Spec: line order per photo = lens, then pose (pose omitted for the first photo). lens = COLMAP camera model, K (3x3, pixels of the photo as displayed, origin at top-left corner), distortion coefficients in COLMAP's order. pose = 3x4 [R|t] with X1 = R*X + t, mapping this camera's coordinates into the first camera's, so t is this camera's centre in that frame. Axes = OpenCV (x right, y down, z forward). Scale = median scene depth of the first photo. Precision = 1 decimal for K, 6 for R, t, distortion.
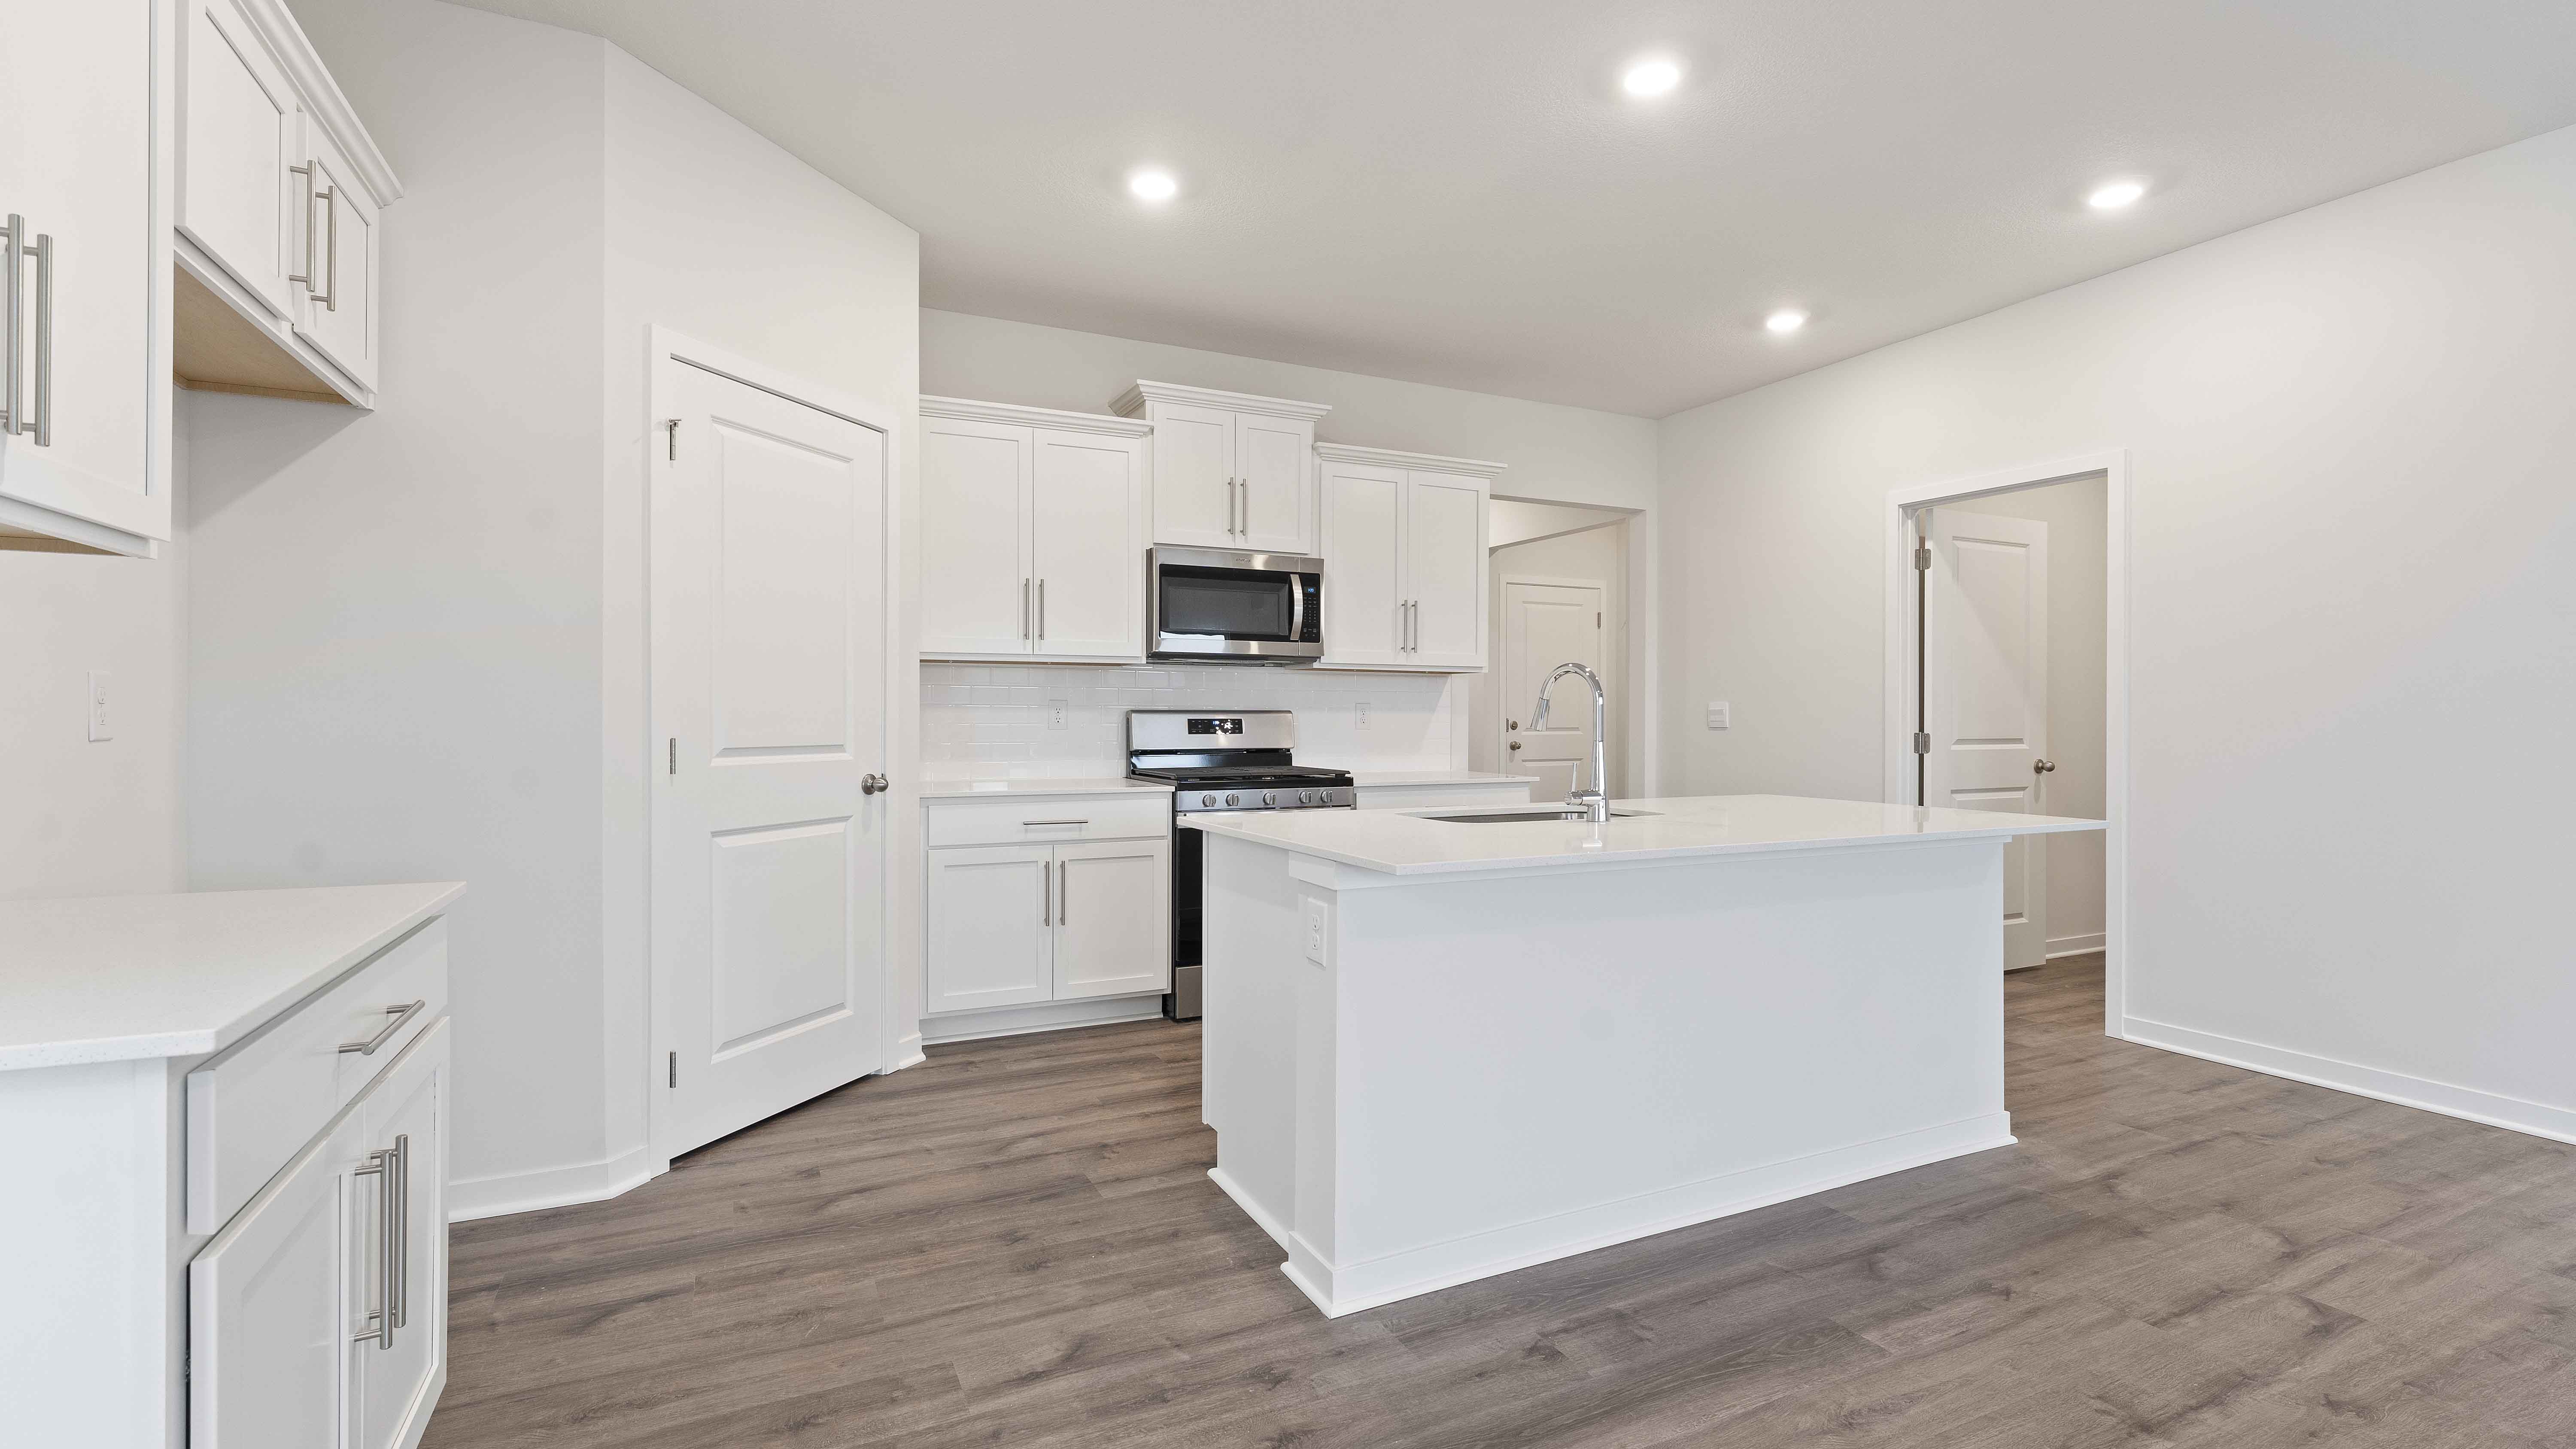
lens RADIAL K [[1141.0, 0, 1281.6], [0, 1141.0, 715.7], [0, 0, 1]] dist [-0.000127, -0.000290]
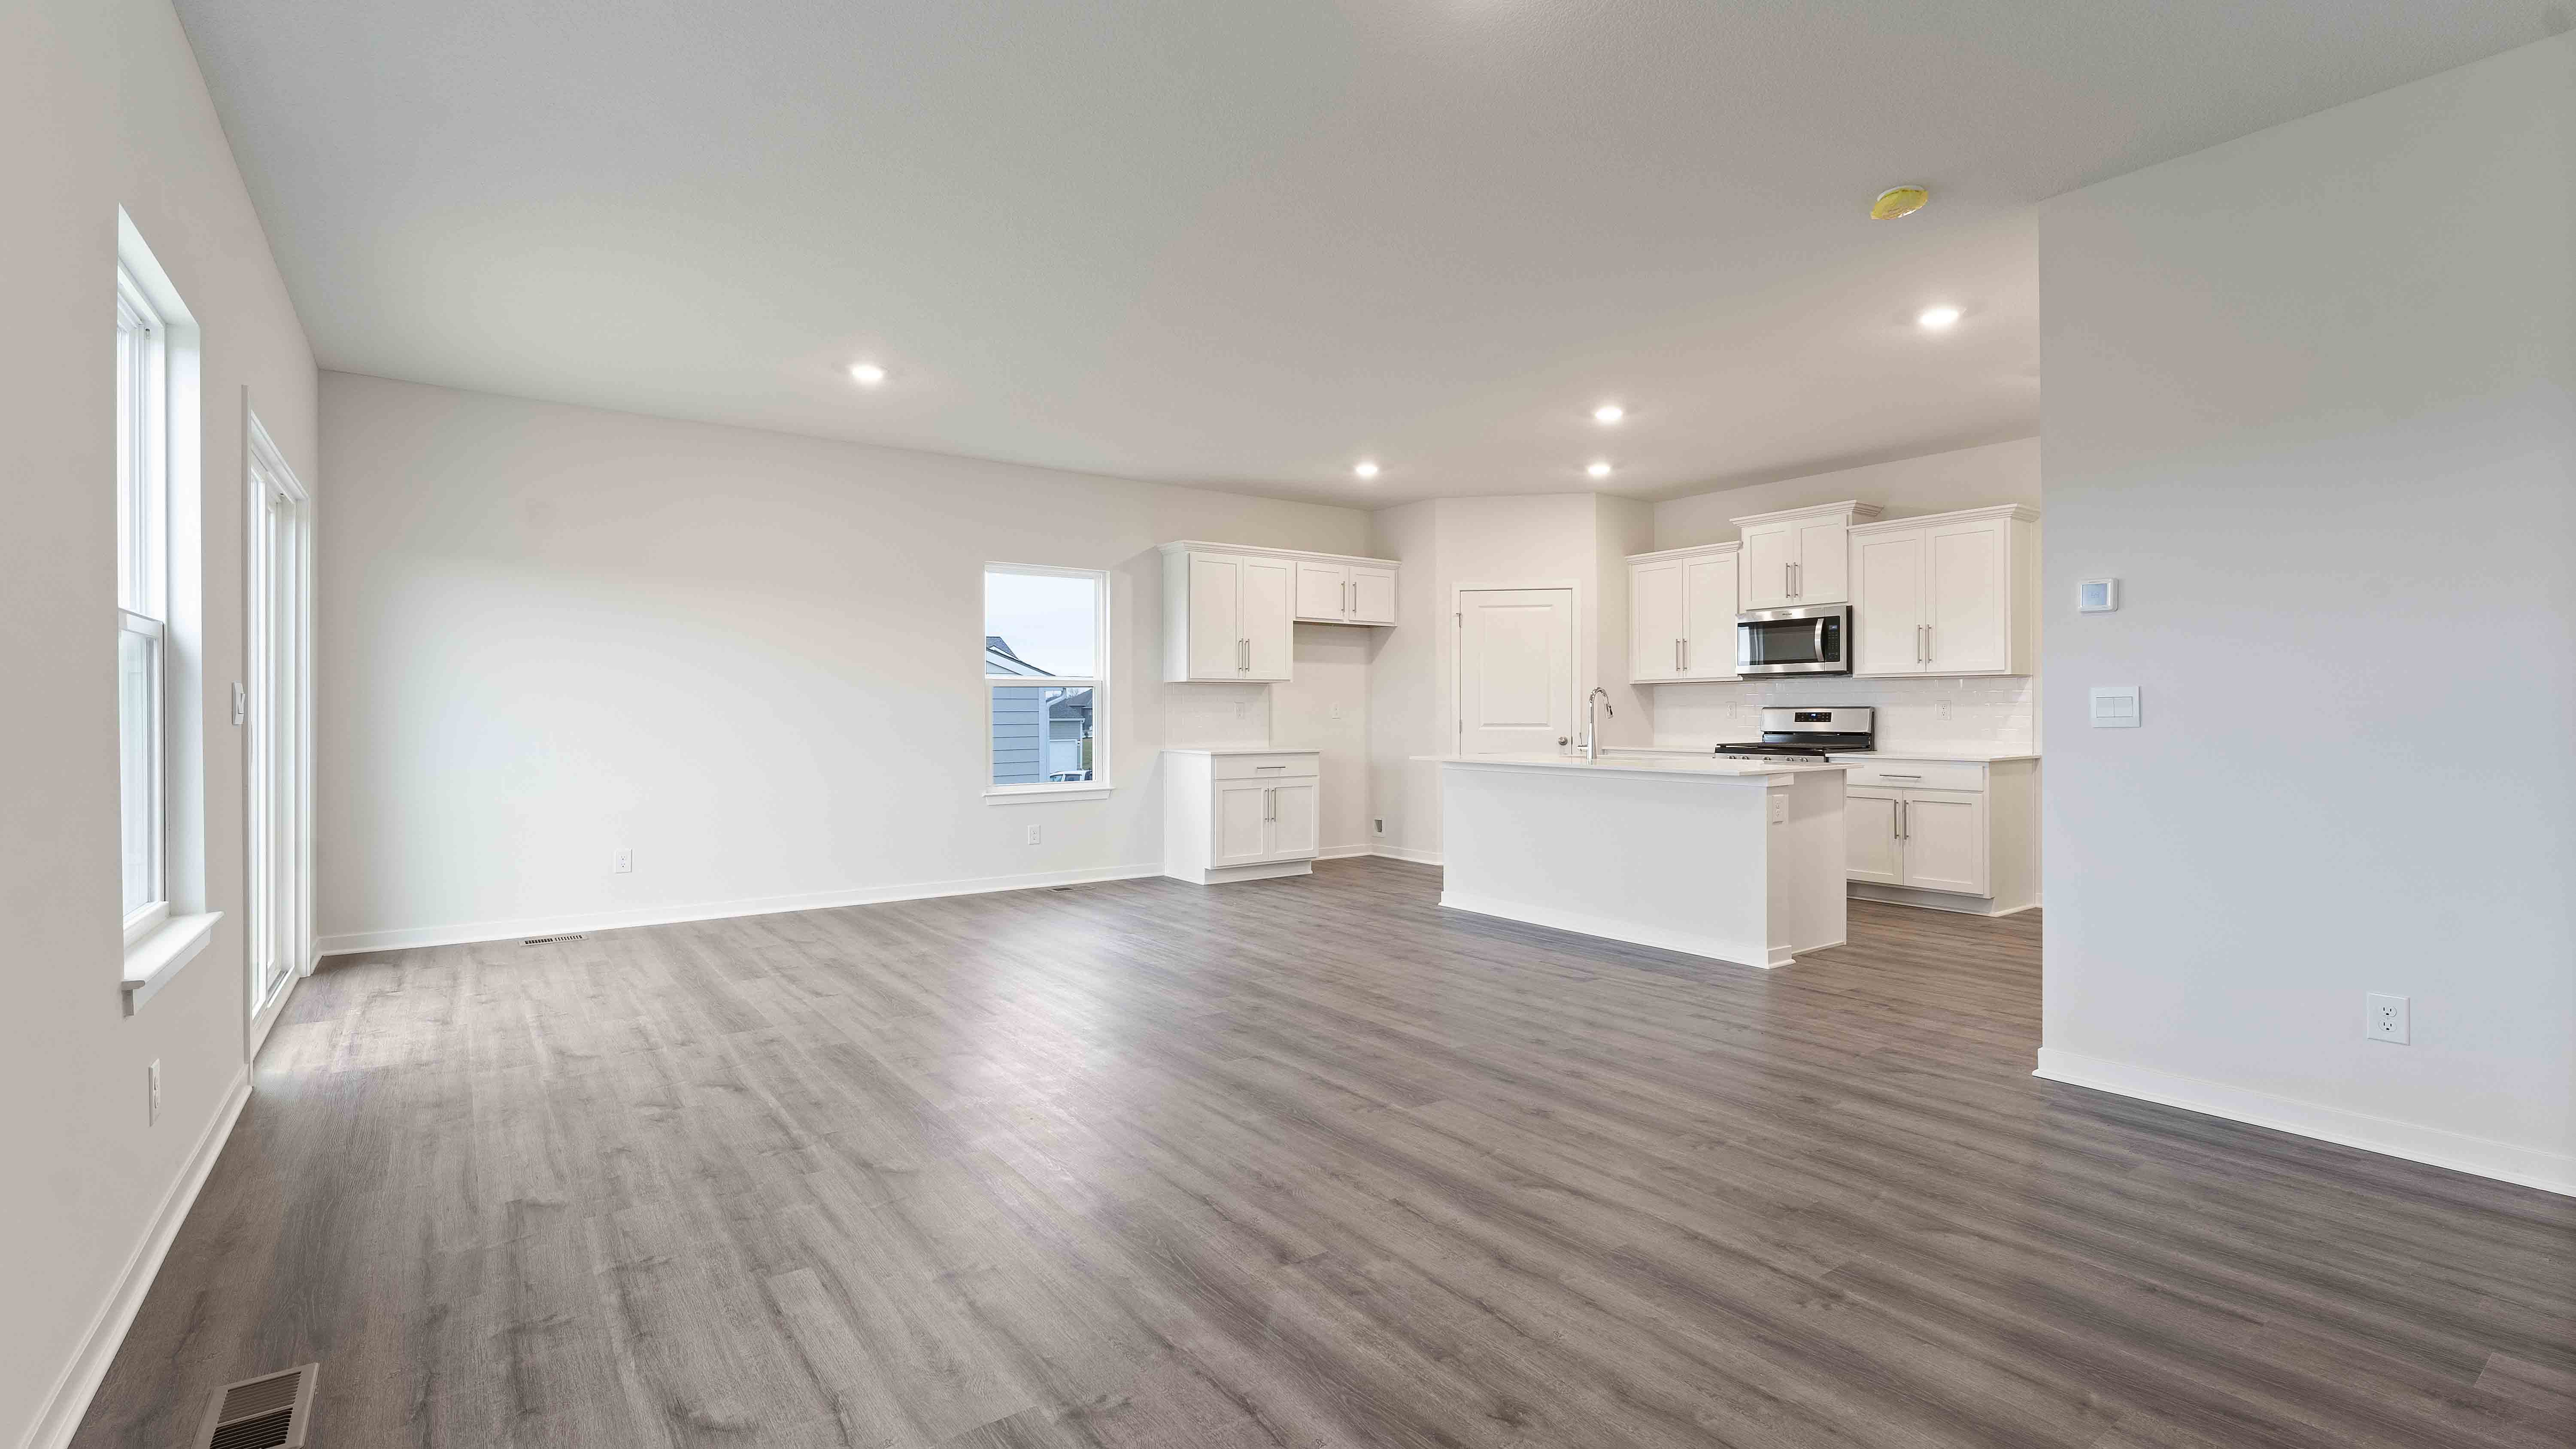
lens RADIAL K [[1141.1, 0, 1281.6], [0, 1141.1, 715.7], [0, 0, 1]] dist [-0.000127, -0.000290]
pose [[0.180022, 0.001266, -0.983662, 1.596171], [0.004075, 0.999990, 0.002033, 0.001076], [0.983654, -0.004375, 0.180015, 0.009412]]
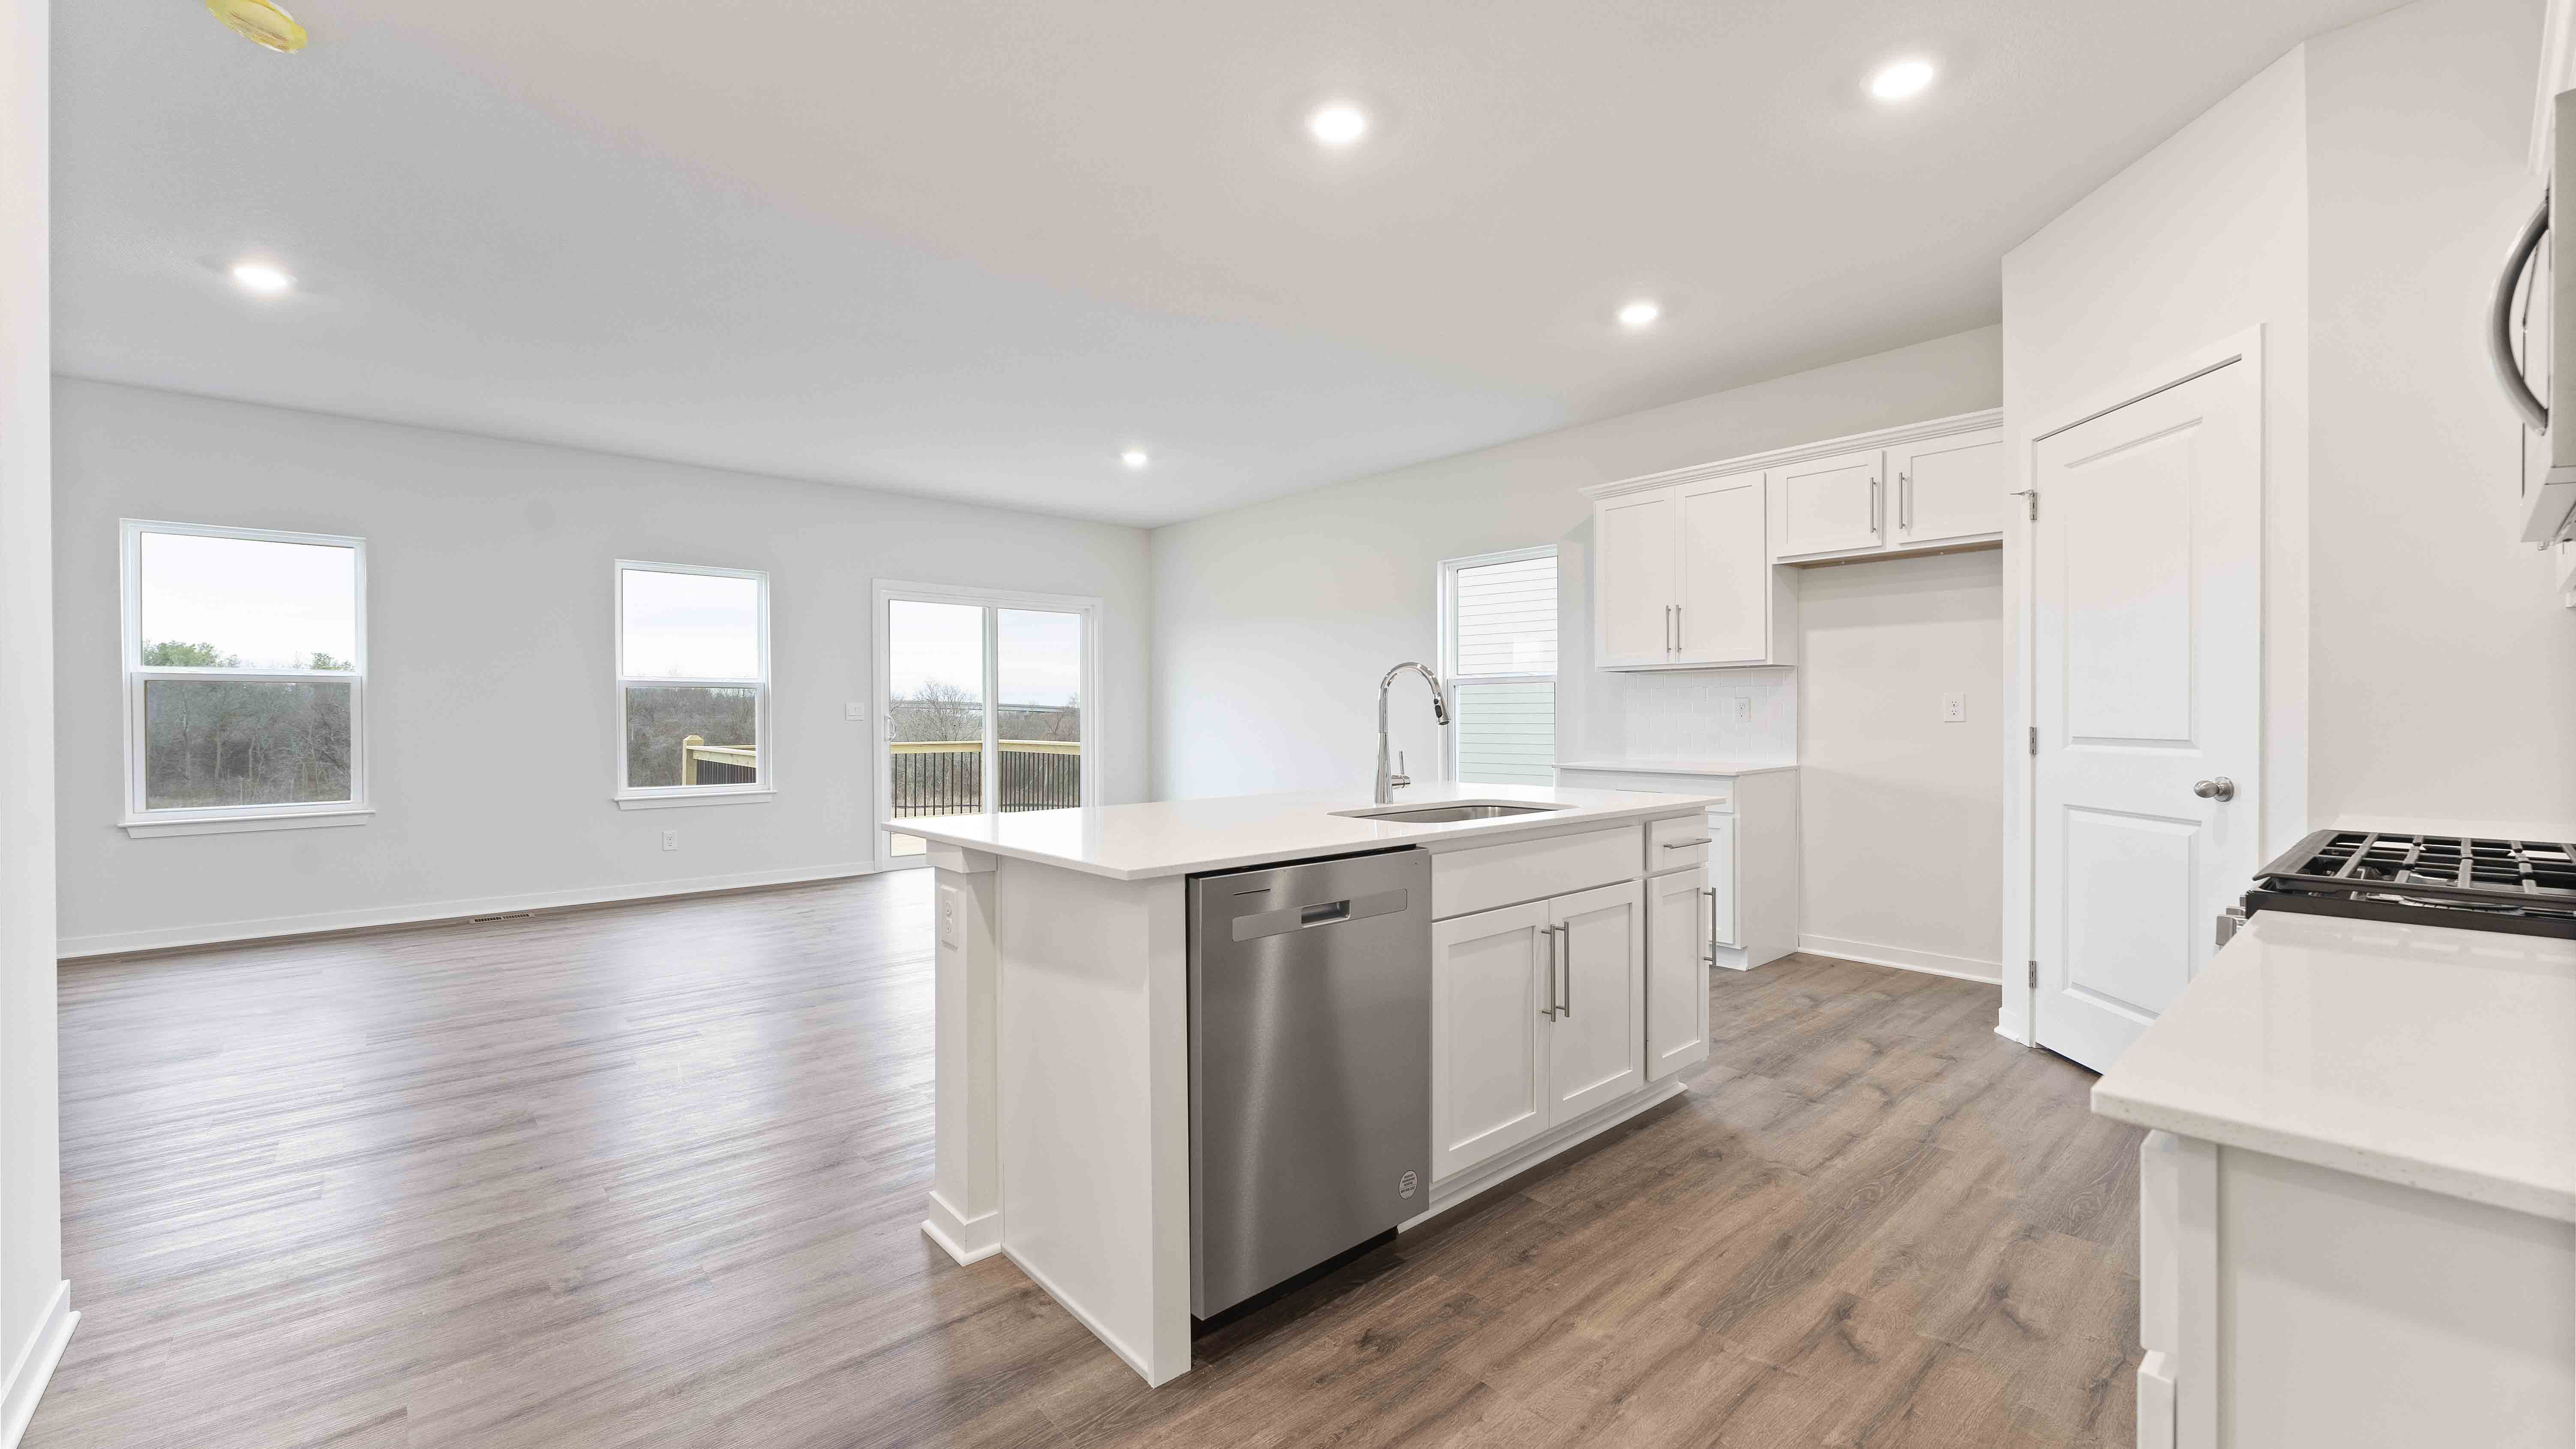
lens RADIAL K [[1027.2, 0, 1288.0], [0, 1027.2, 724.5], [0, 0, 1]] dist [-0.001427, -0.000126]
pose [[-0.961333, 0.004983, -0.275344, 0.442816], [0.003437, 0.999976, 0.006097, 0.004334], [0.275368, 0.004915, -0.961326, 1.332814]]
